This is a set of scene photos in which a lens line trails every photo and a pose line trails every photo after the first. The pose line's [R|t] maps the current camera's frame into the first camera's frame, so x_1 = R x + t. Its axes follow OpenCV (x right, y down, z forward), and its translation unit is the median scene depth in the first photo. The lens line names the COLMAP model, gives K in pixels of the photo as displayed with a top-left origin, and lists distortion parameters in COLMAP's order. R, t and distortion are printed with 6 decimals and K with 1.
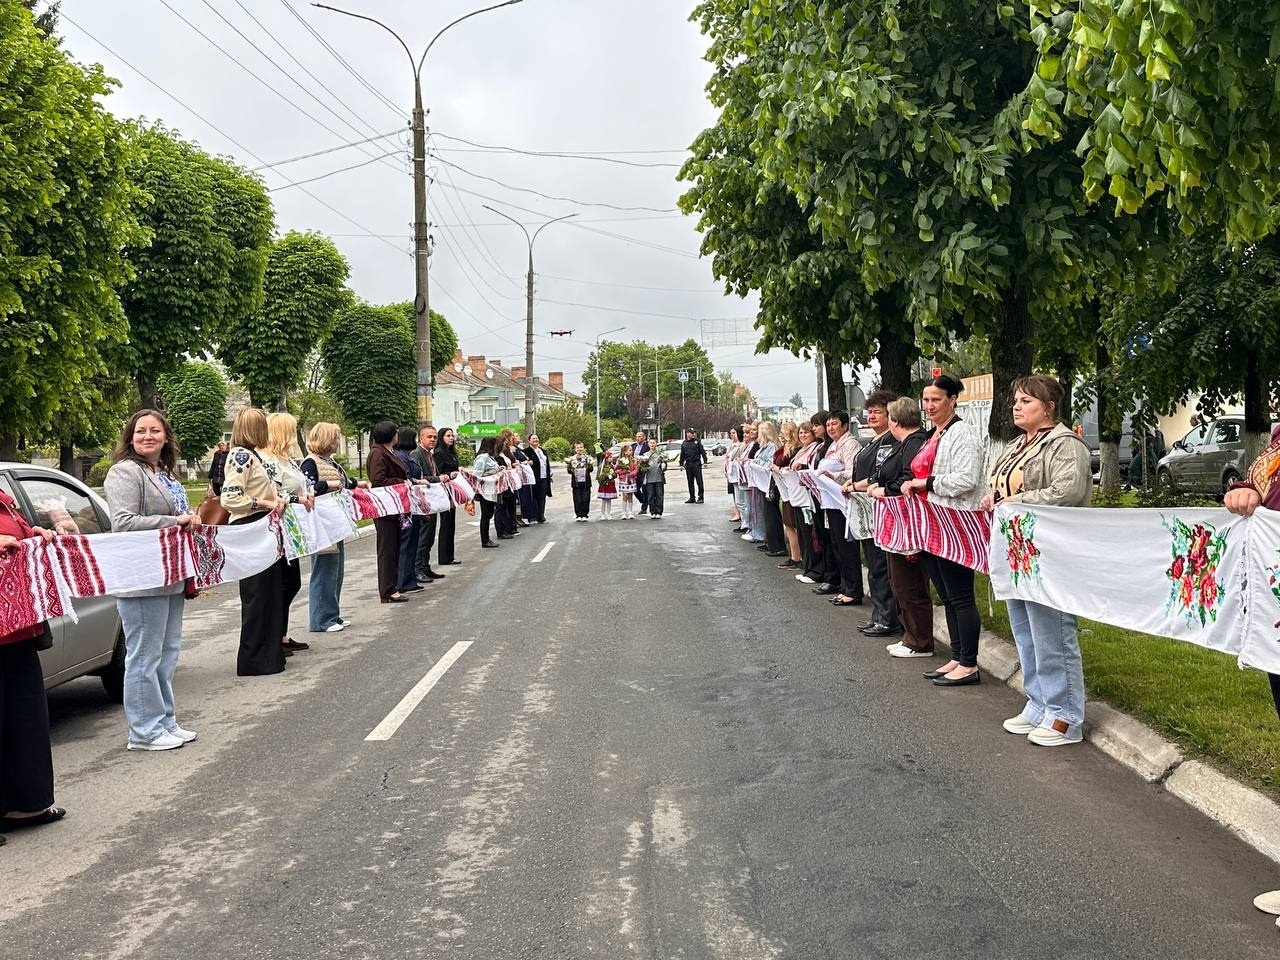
lens RADIAL K [[1241.8, 0, 640.0], [0, 1241.8, 480.0], [0, 0, 1]] dist [0.174438, -0.375168]
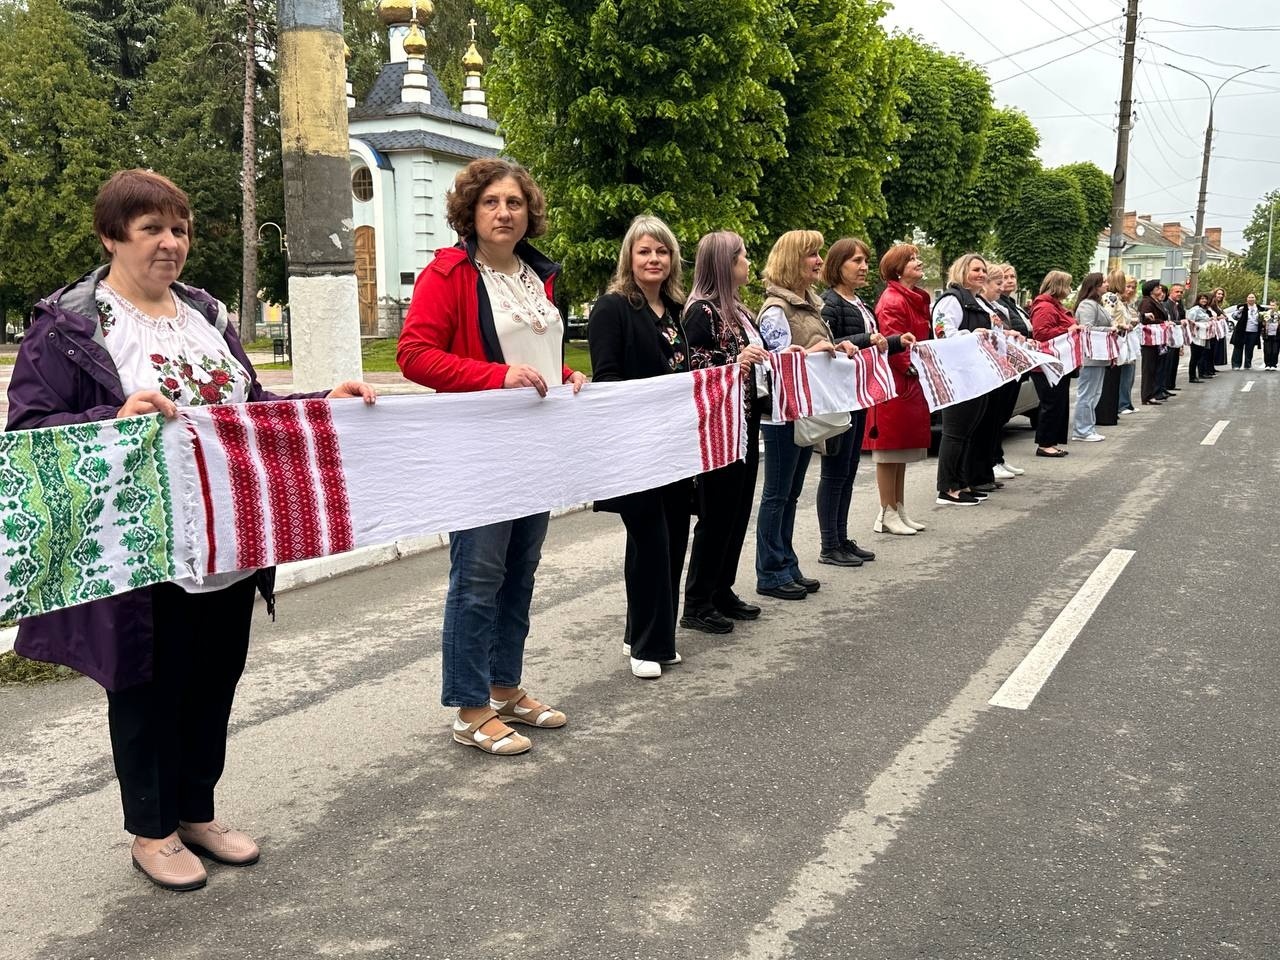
lens RADIAL K [[1241.8, 0, 640.0], [0, 1241.8, 480.0], [0, 0, 1]] dist [0.174438, -0.375168]
pose [[0.887082, 0.086664, -0.453403, -0.014102], [-0.035918, 0.992199, 0.119377, 0.008538], [0.460212, -0.089612, 0.883275, -0.173870]]
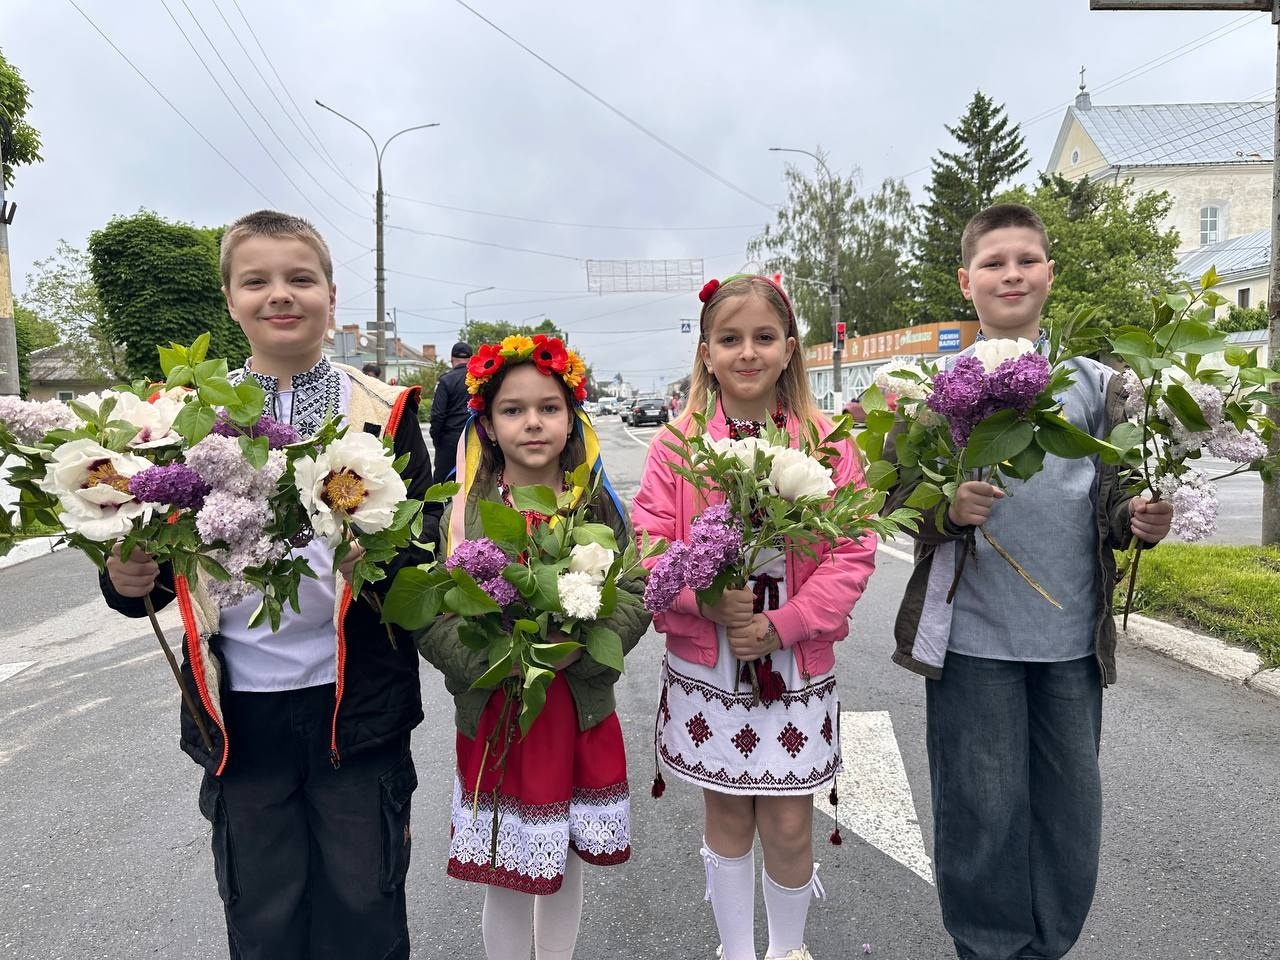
lens RADIAL K [[928.9, 0, 629.3], [0, 928.9, 471.2], [0, 0, 1]] dist [0.026003, -0.026228]
pose [[0.990581, -0.004920, 0.136842, -0.015731], [-0.000118, 0.999323, 0.036787, -0.009307], [-0.136930, -0.036456, 0.989910, 0.550334]]
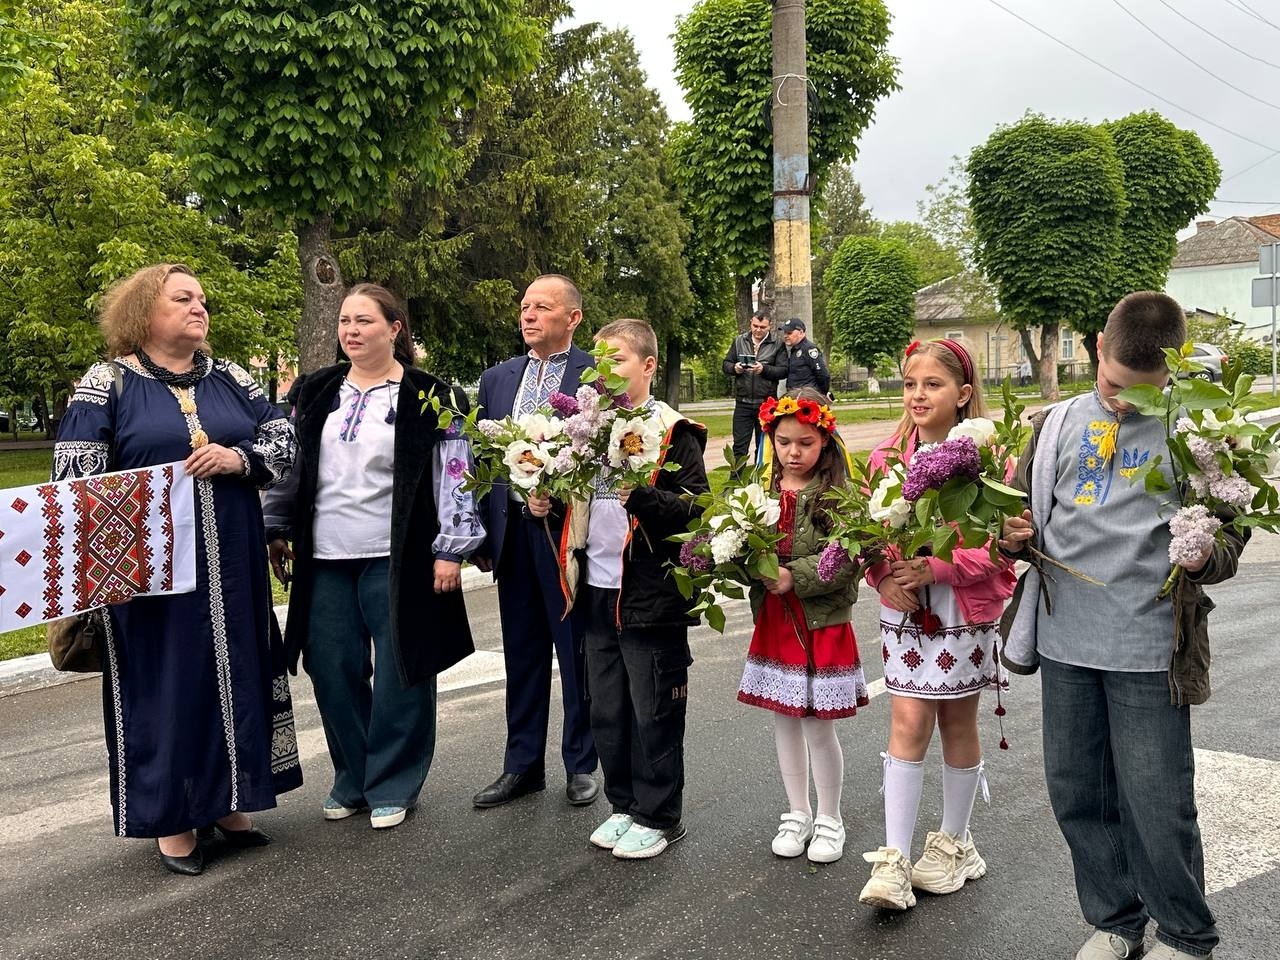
lens RADIAL K [[1241.8, 0, 640.0], [0, 1241.8, 480.0], [0, 0, 1]] dist [0.174438, -0.375168]
pose [[0.786774, 0.054933, -0.614792, 0.032348], [-0.007014, 0.996763, 0.080088, -0.013531], [0.617202, -0.058699, 0.784612, 0.515020]]
